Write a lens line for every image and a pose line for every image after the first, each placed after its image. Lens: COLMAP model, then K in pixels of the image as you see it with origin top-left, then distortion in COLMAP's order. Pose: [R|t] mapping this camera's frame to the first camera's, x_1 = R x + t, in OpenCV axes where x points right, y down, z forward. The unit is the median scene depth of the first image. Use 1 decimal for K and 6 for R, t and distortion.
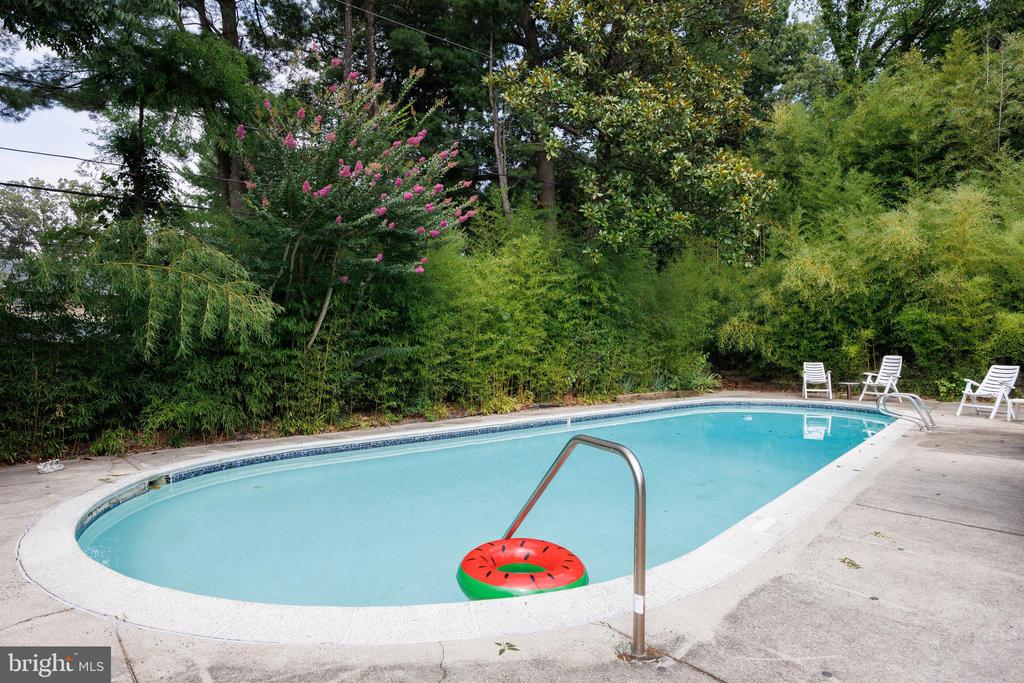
lens RADIAL K [[594.3, 0, 512.0], [0, 594.3, 341.5], [0, 0, 1]] dist [0.002013, 0.000255]
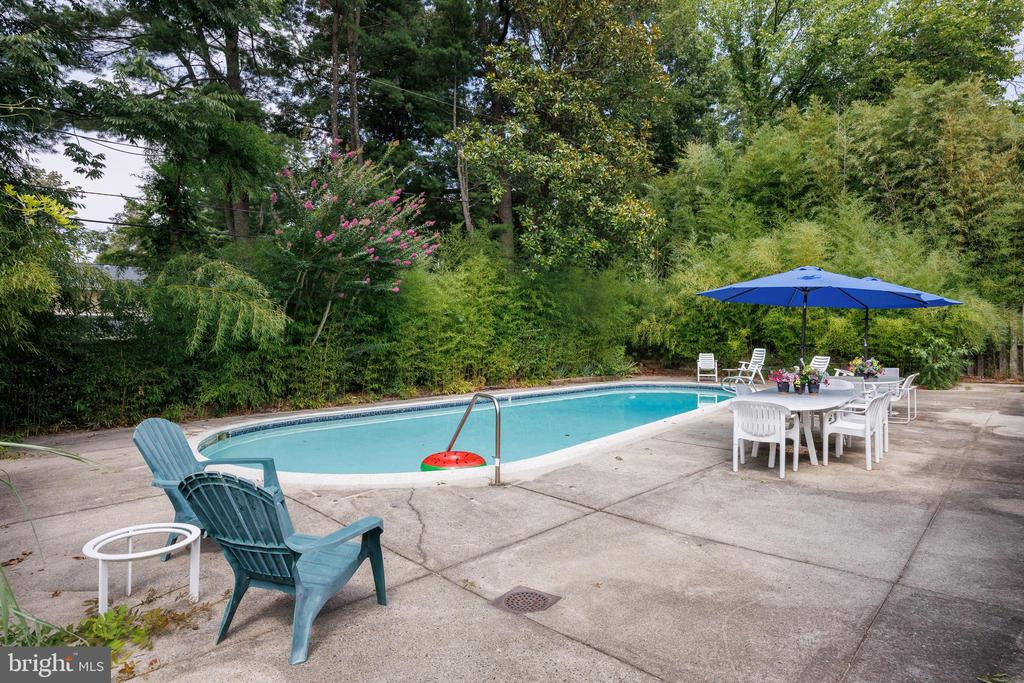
lens RADIAL K [[585.9, 0, 527.2], [0, 585.9, 328.5], [0, 0, 1]] dist [-0.001050, 0.000442]
pose [[0.997112, 0.002060, 0.075918, 0.033867], [-0.001901, 0.999996, -0.002160, -0.019482], [-0.075922, 0.002010, 0.997112, -0.294615]]
